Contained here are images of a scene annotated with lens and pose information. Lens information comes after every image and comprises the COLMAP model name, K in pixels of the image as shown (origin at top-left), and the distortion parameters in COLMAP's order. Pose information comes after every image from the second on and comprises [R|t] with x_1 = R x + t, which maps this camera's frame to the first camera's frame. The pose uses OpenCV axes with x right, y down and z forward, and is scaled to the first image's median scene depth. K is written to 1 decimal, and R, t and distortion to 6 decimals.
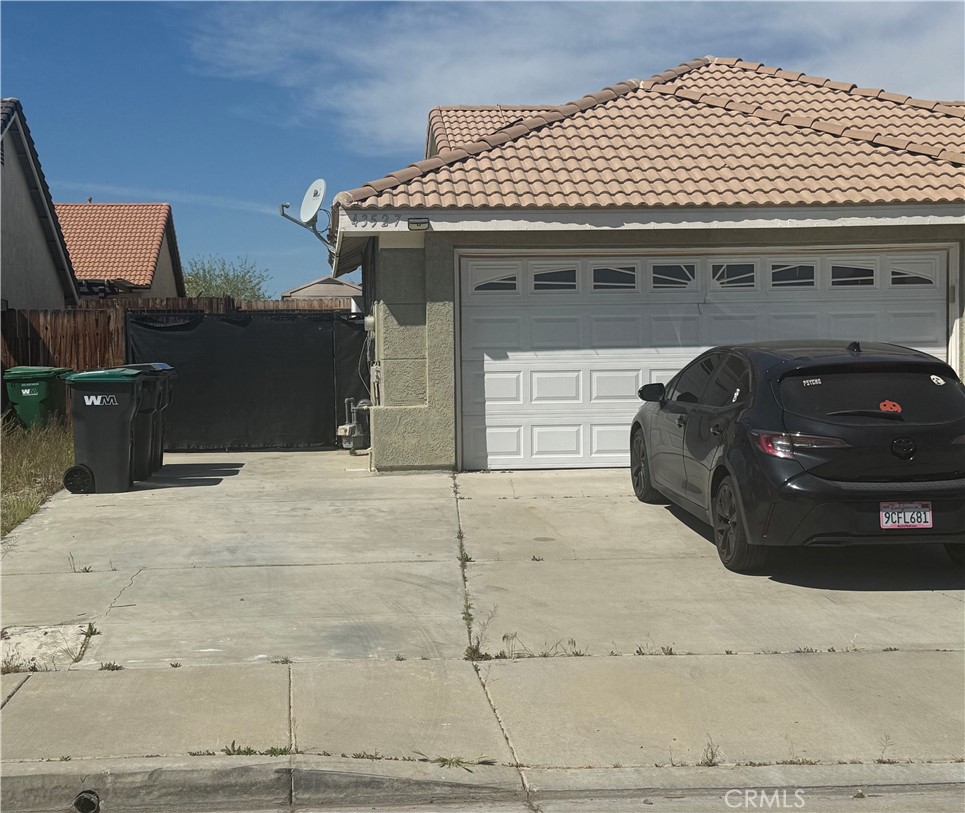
lens RADIAL K [[1458.3, 0, 432.7], [0, 1458.3, 406.2], [0, 0, 1]] dist [0.180692, -0.131866]
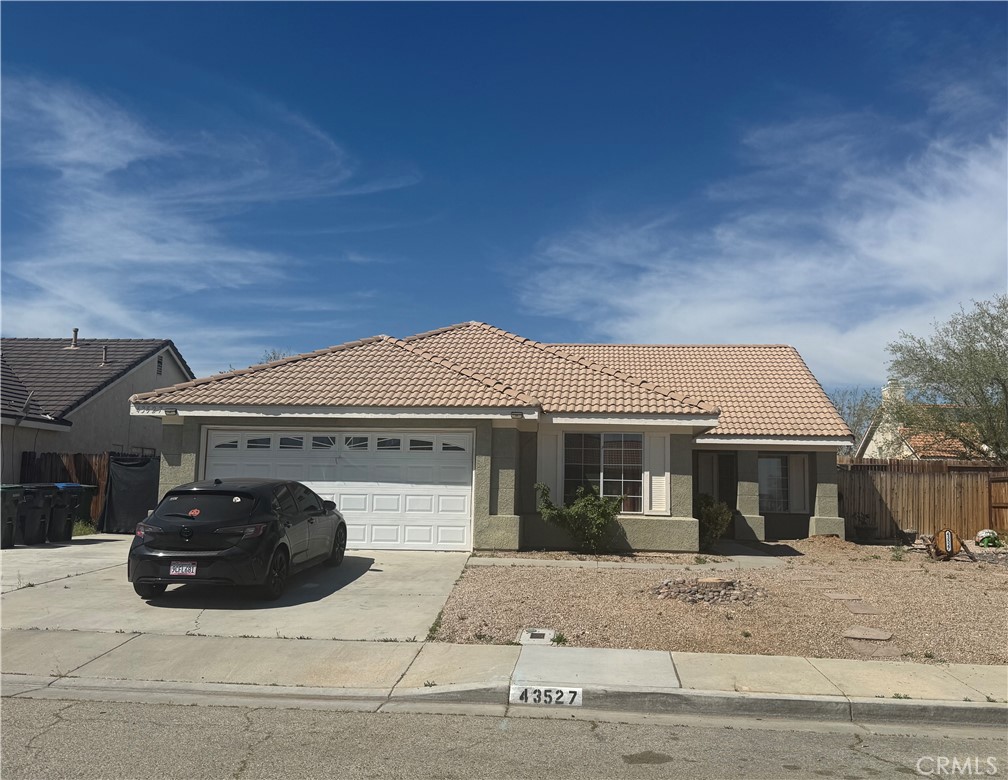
lens RADIAL K [[928.7, 0, 519.3], [0, 928.7, 394.2], [0, 0, 1]] dist [0.171672, -0.374376]
pose [[0.987157, 0.015125, -0.159036, 0.611149], [-0.036387, 0.990628, -0.131648, -0.004202], [0.155554, 0.135744, 0.978456, -0.110681]]
